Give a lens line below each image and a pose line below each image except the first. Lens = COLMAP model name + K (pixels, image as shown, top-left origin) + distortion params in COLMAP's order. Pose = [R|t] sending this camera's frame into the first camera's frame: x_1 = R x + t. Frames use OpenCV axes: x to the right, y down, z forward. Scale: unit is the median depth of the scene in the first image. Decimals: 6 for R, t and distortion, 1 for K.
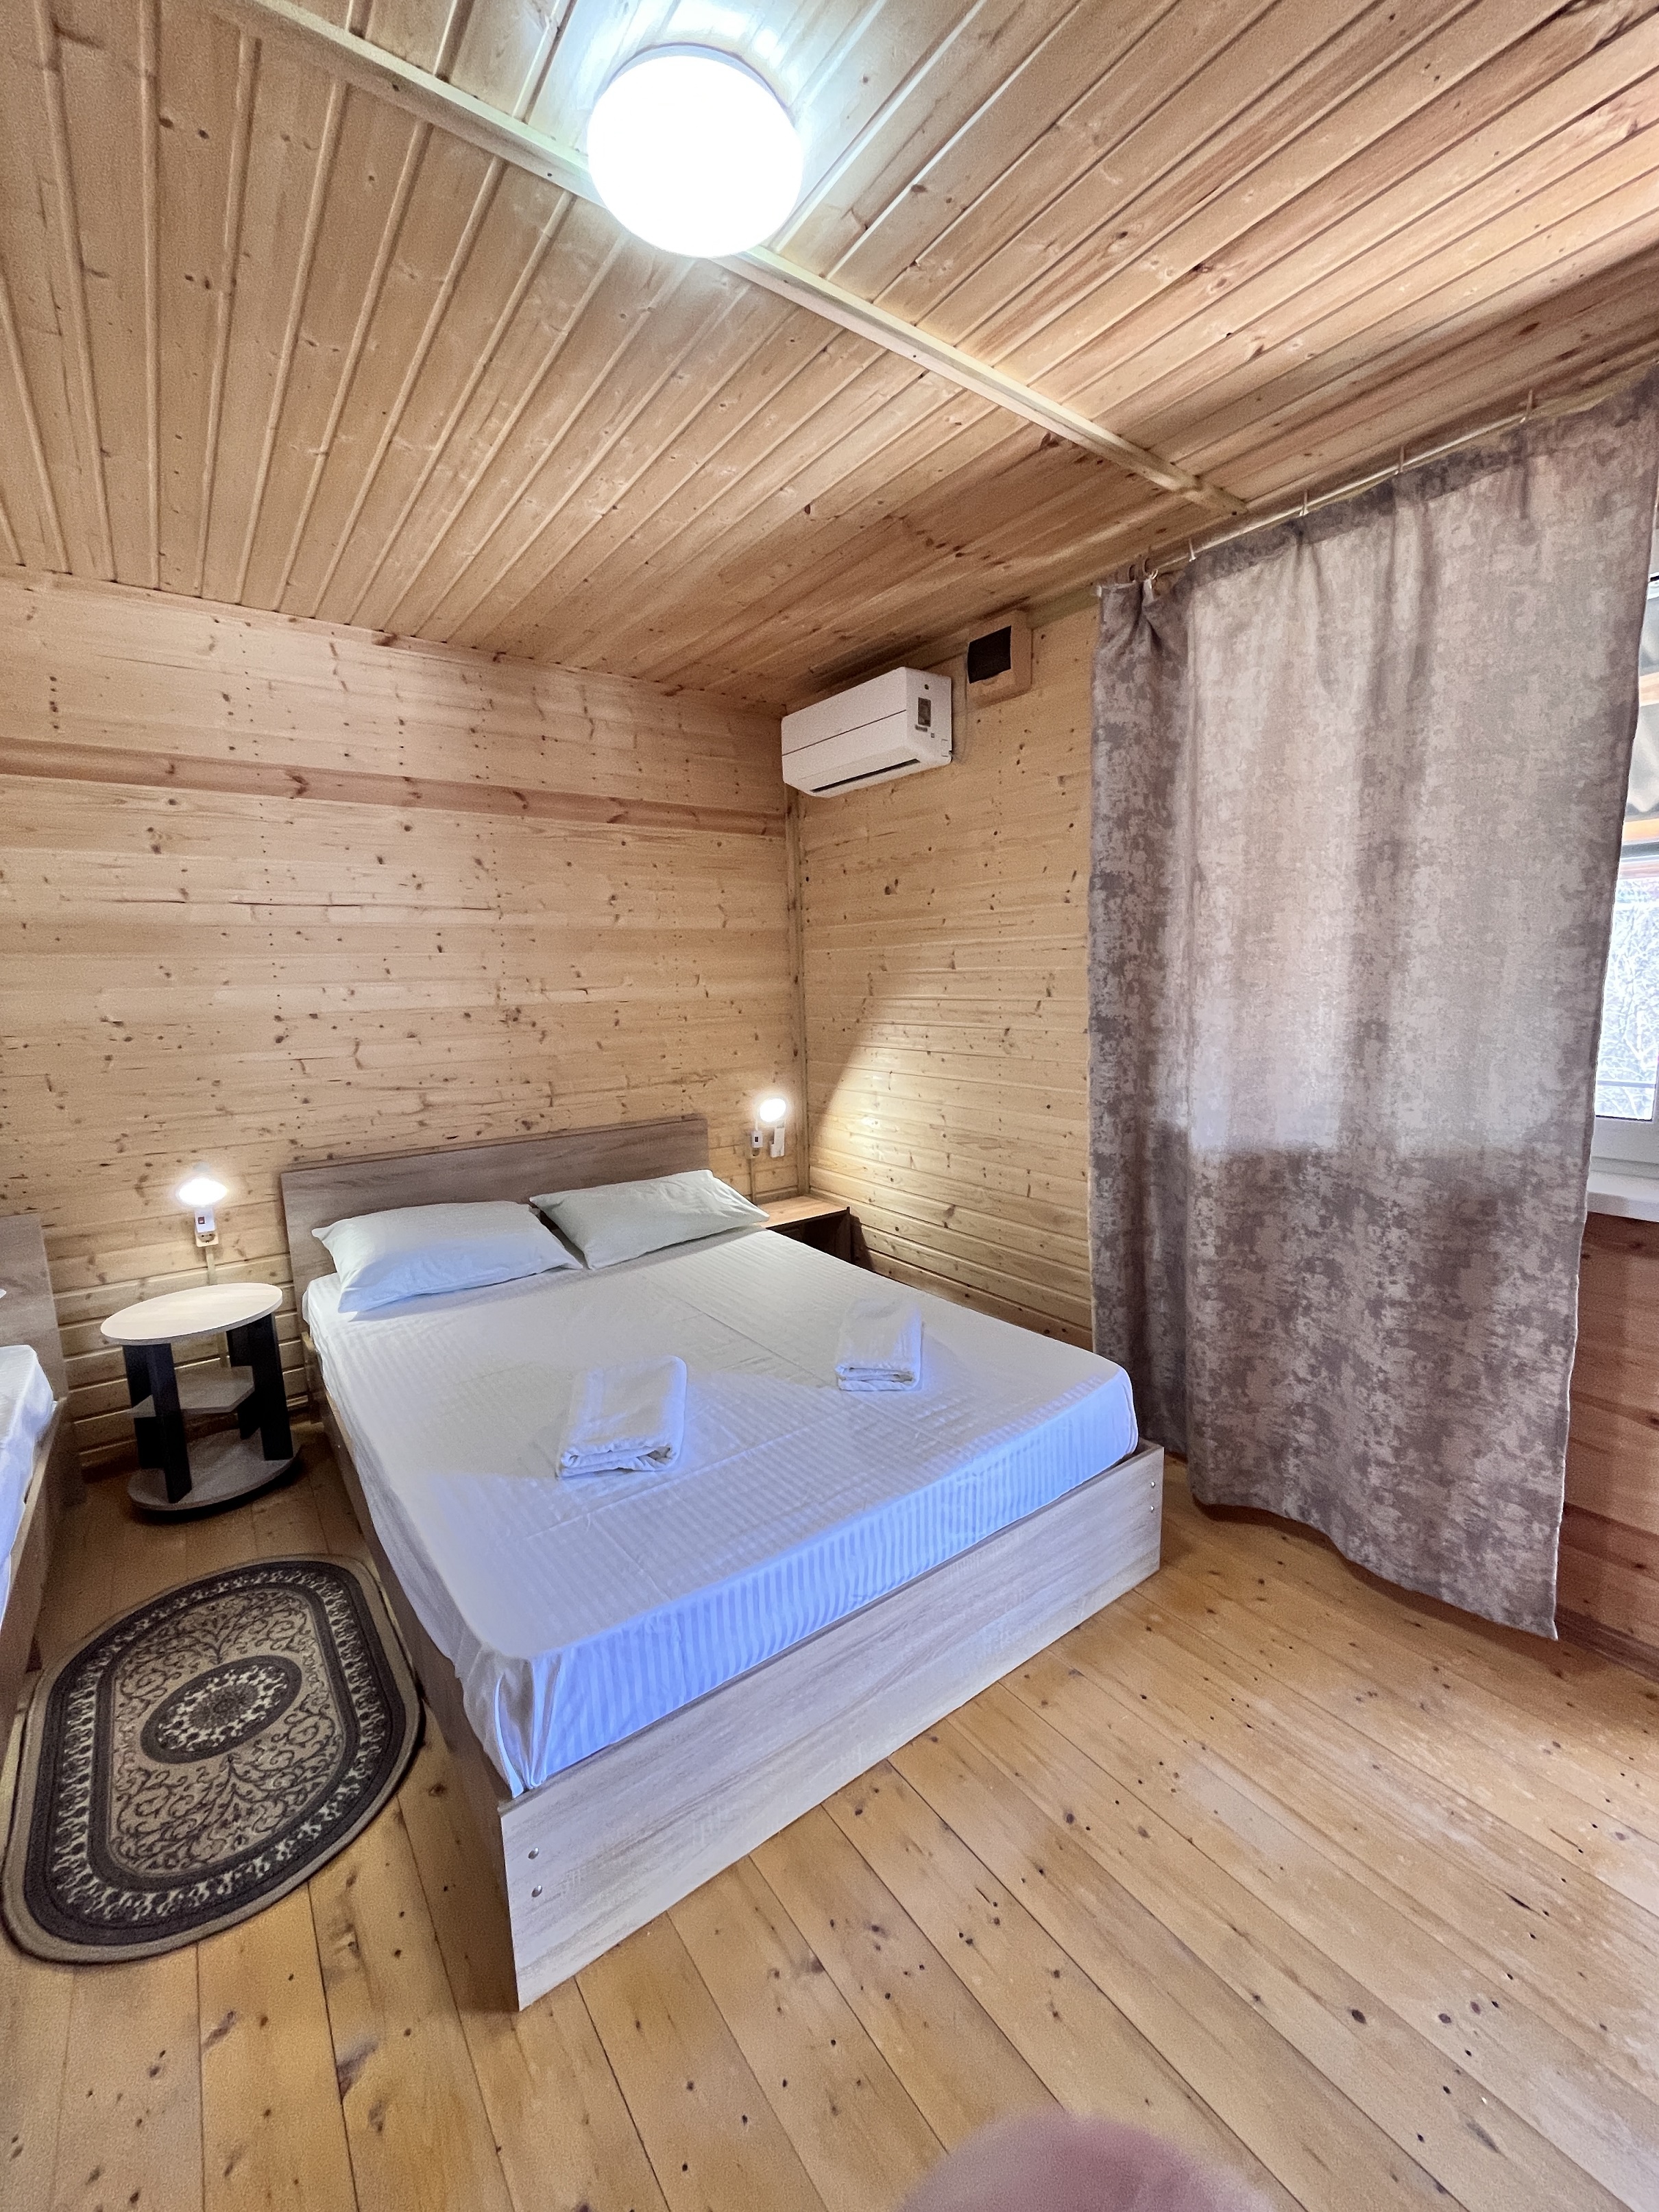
lens RADIAL K [[897.2, 0, 834.6], [0, 897.2, 1108.9], [0, 0, 1]] dist [-0.002852, 0.000637]
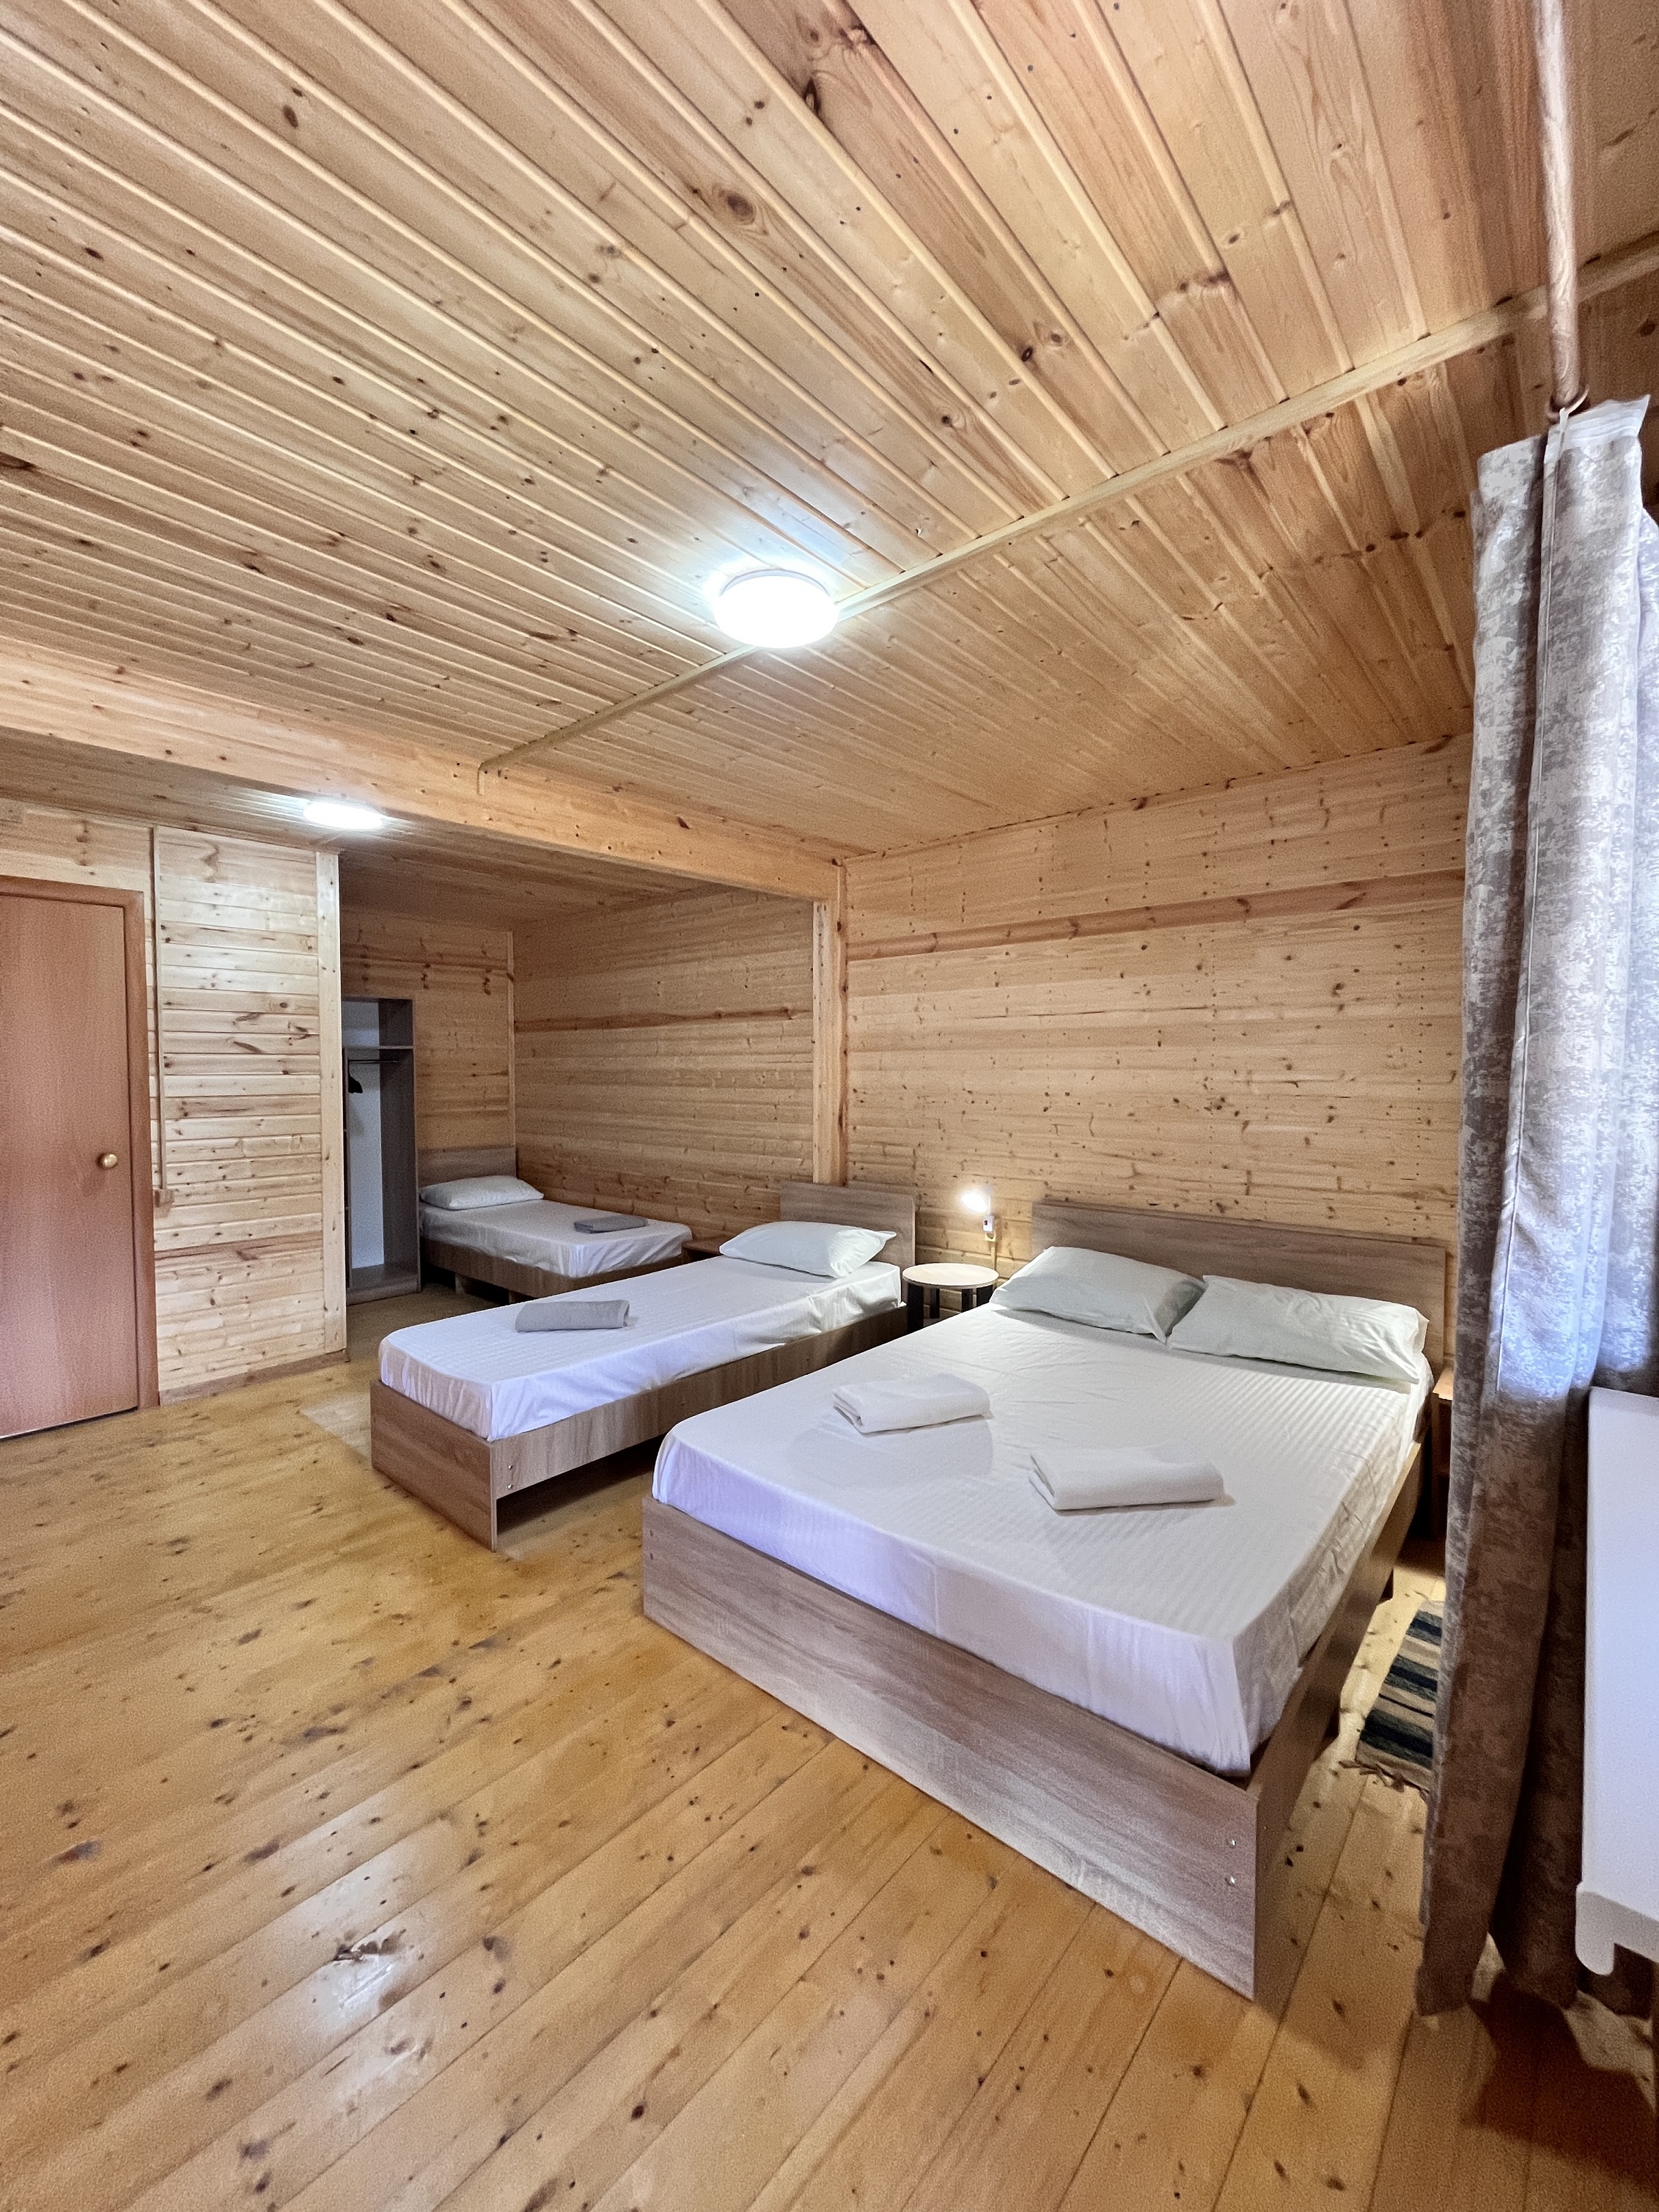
lens RADIAL K [[897.2, 0, 826.4], [0, 897.2, 1093.7], [0, 0, 1]] dist [-0.002852, 0.000637]
pose [[0.213456, 0.049626, -0.975692, 0.605754], [-0.149020, 0.988676, 0.017684, -0.067131], [0.965520, 0.141623, 0.218434, 0.319331]]
